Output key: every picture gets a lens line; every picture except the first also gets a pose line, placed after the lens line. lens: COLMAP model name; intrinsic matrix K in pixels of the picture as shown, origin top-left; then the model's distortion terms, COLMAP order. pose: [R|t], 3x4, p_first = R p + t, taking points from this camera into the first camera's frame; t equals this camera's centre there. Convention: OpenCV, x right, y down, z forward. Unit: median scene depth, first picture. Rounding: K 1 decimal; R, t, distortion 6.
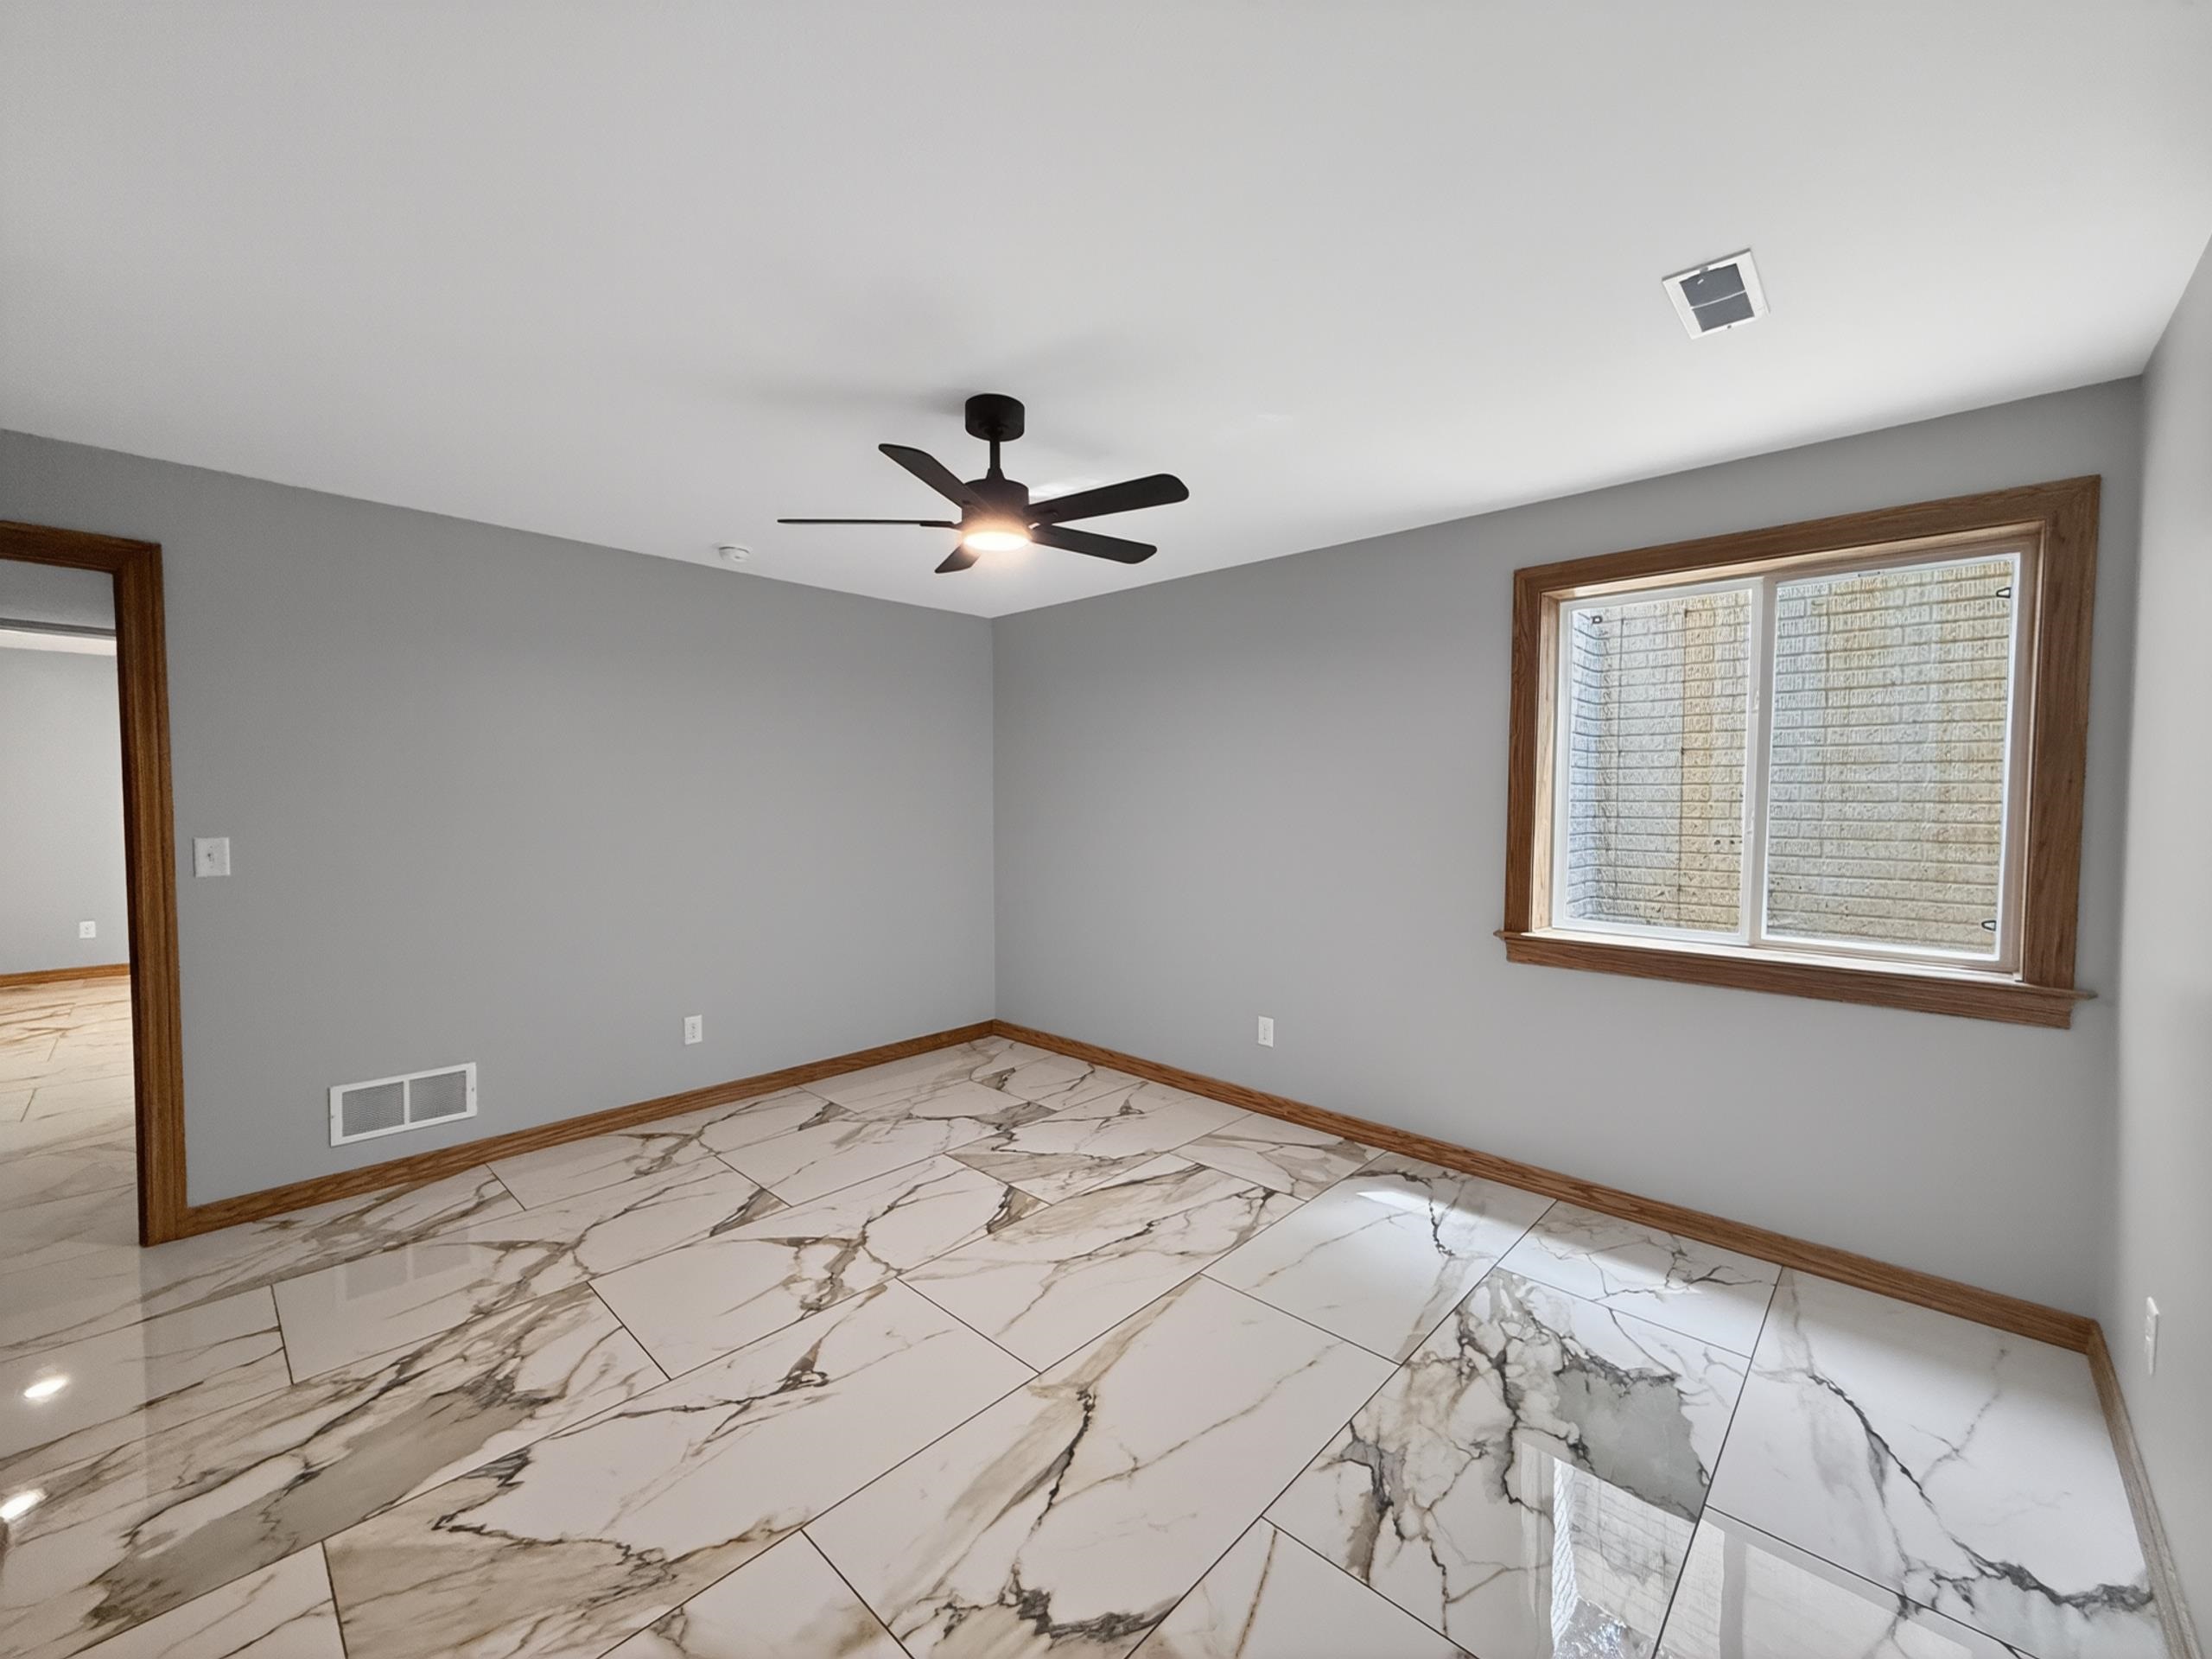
lens RADIAL K [[883.8, 0, 1112.1], [0, 883.8, 830.8], [0, 0, 1]] dist [0.000436, -0.000035]
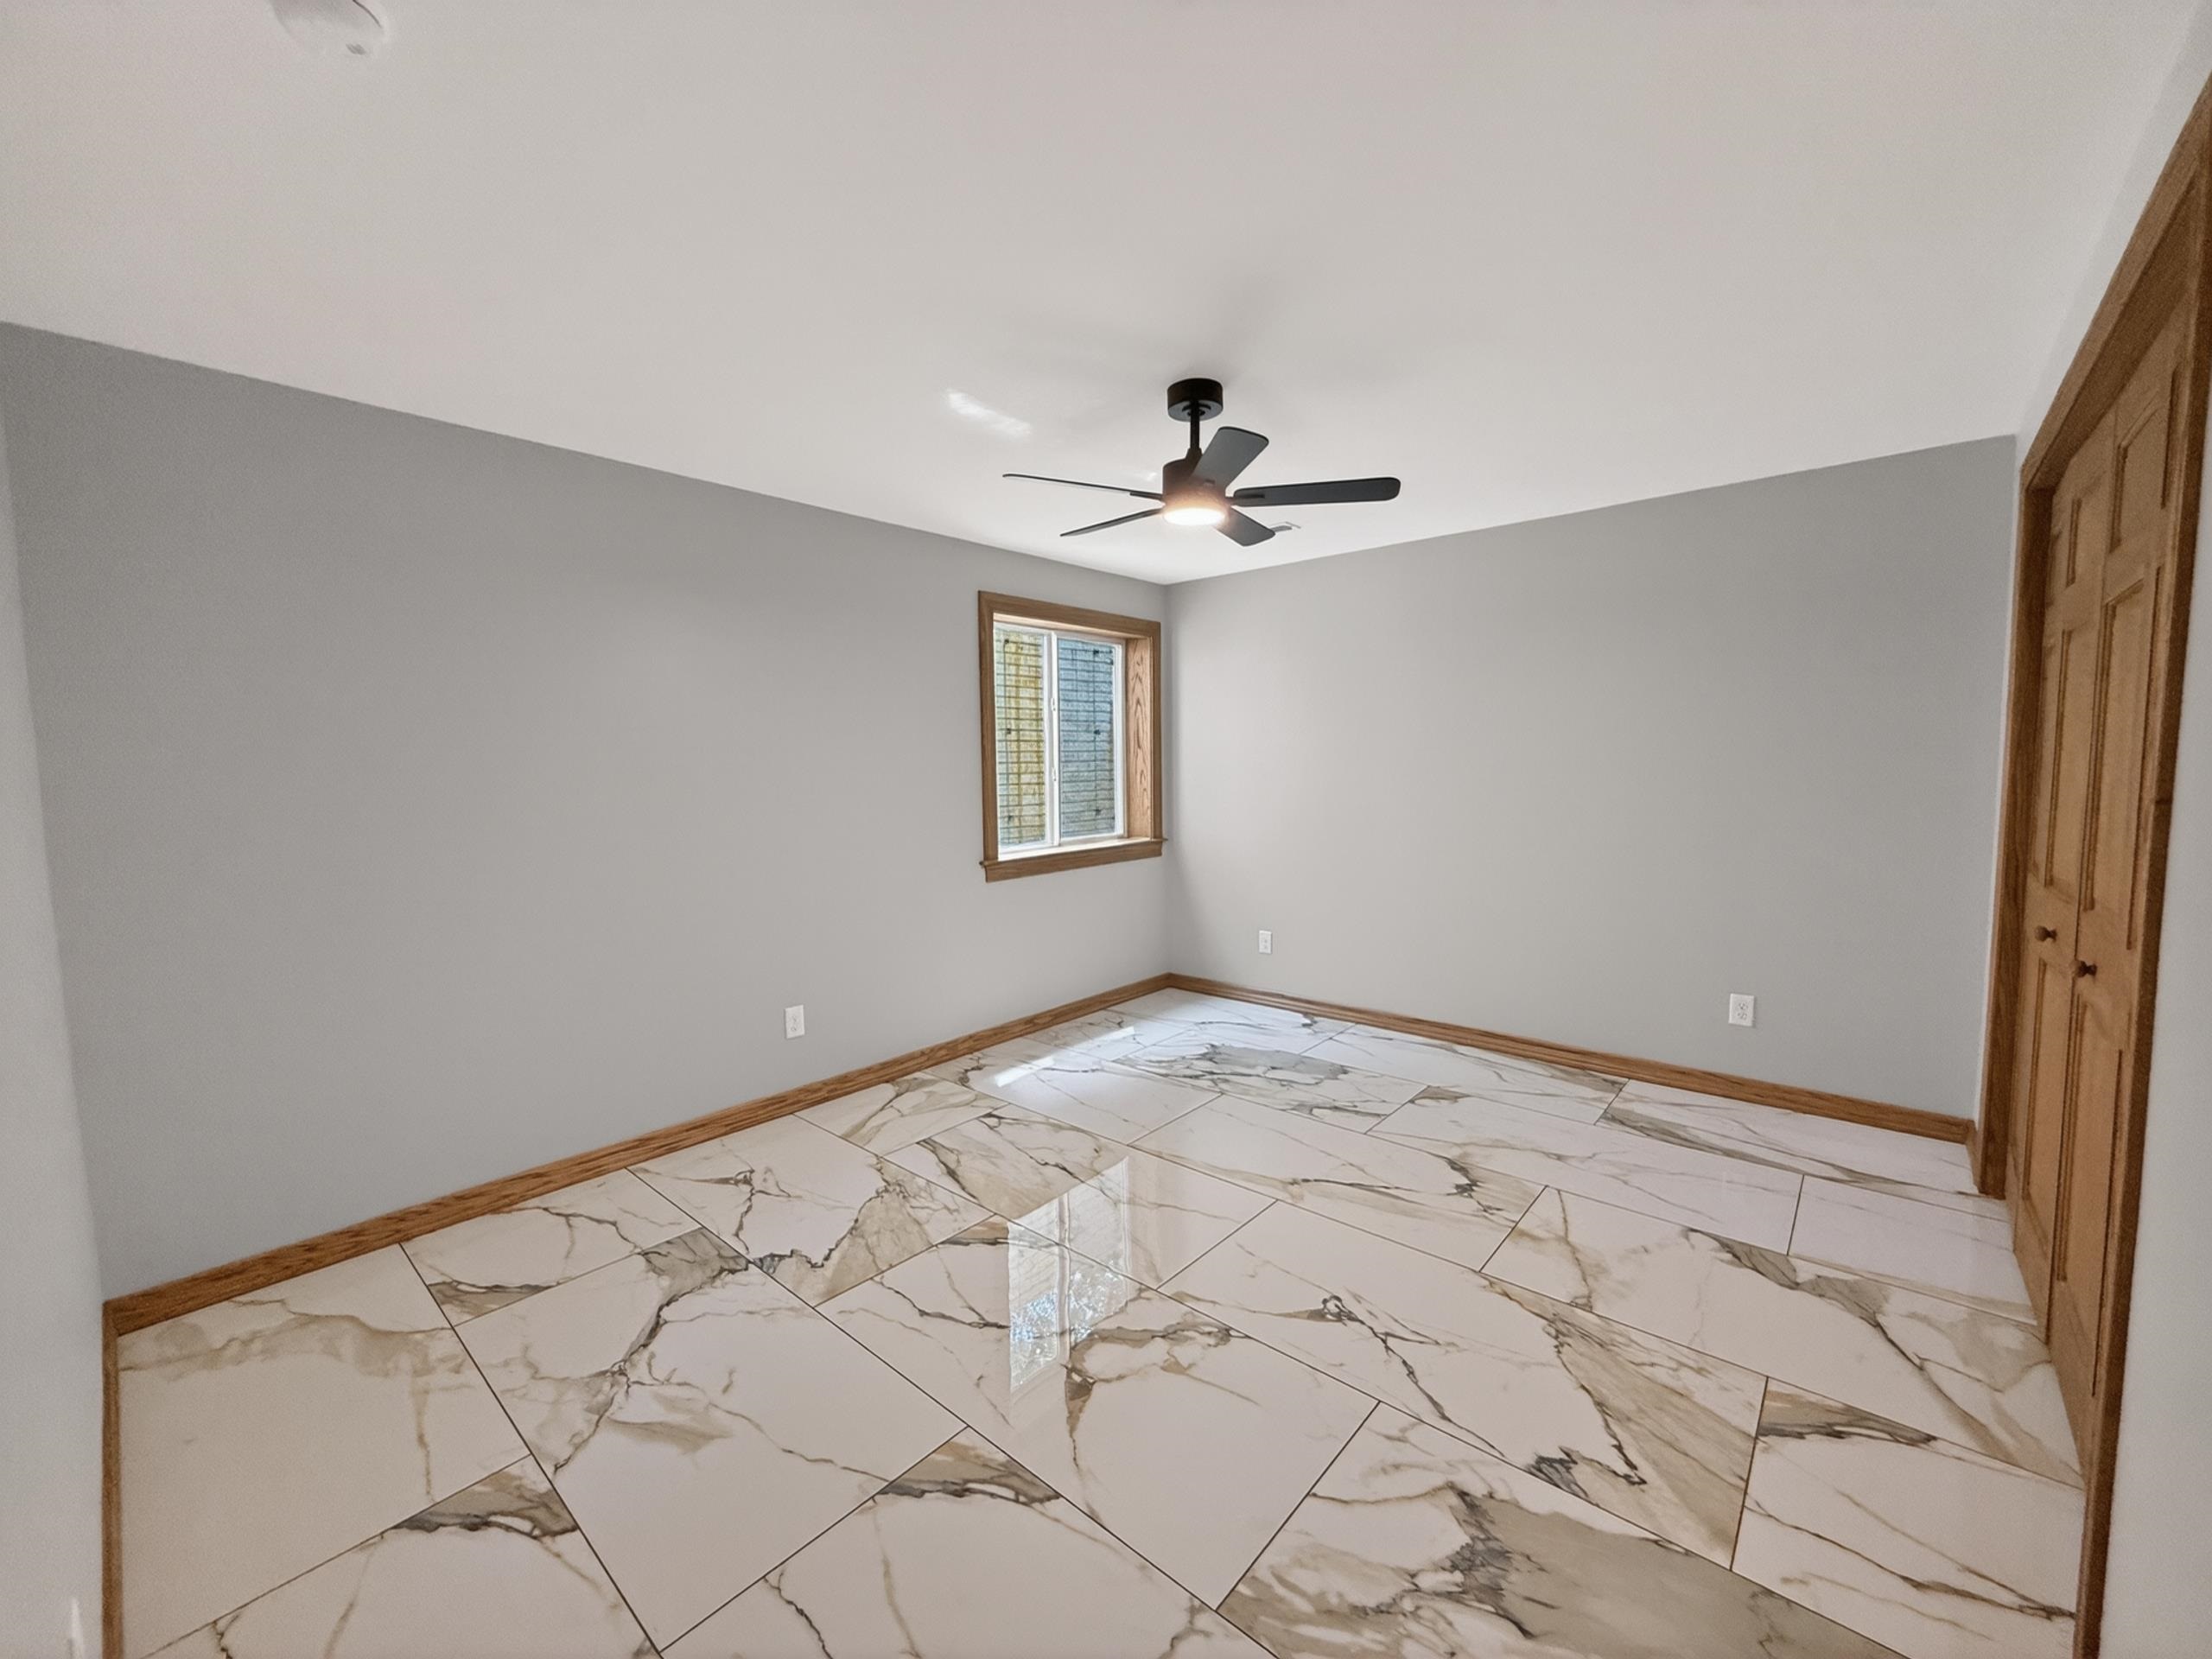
lens RADIAL K [[883.8, 0, 1112.1], [0, 883.8, 830.8], [0, 0, 1]] dist [0.000436, -0.000035]
pose [[-0.032007, -0.081809, 0.996134, -1.293489], [0.055617, 0.994955, 0.083500, -0.047387], [-0.997939, 0.058075, -0.027295, 1.218104]]
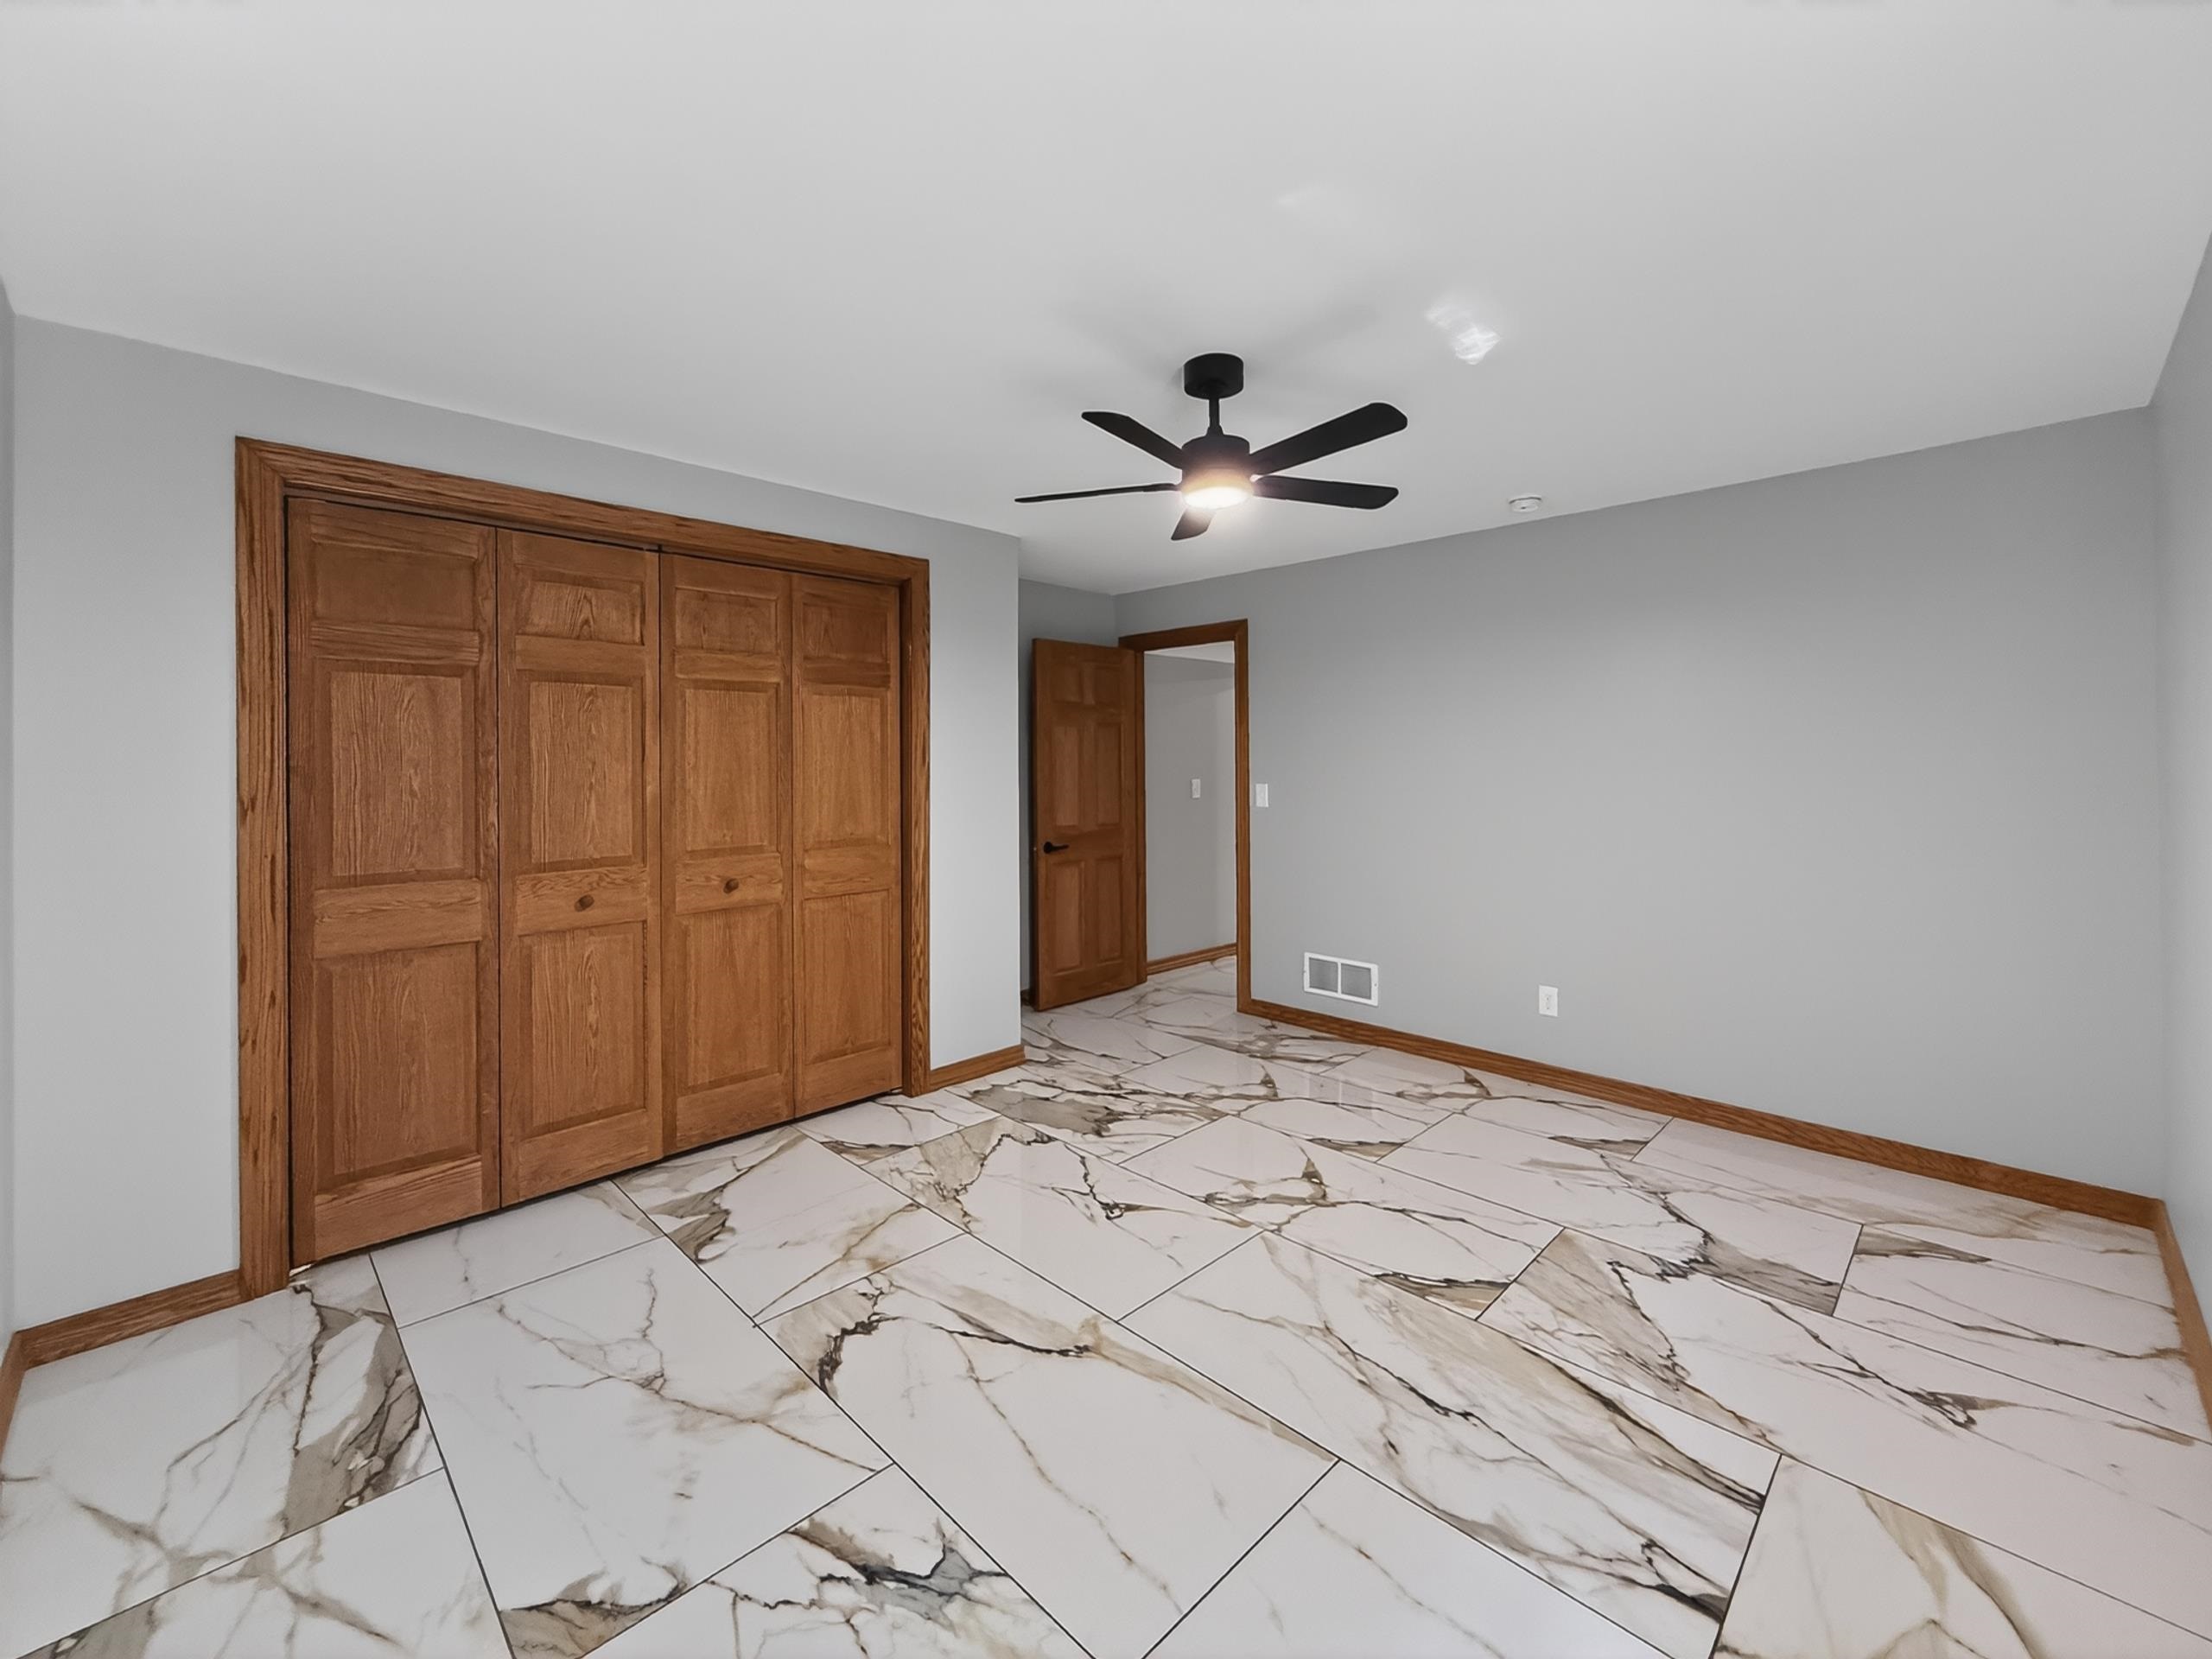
lens RADIAL K [[915.2, 0, 1115.2], [0, 915.2, 752.8], [0, 0, 1]] dist [-0.000723, -0.000169]
pose [[-0.032859, -0.013896, -0.999363, 0.953098], [-0.036504, 0.999253, -0.012695, -0.023949], [0.998793, 0.036064, -0.033342, 0.985986]]
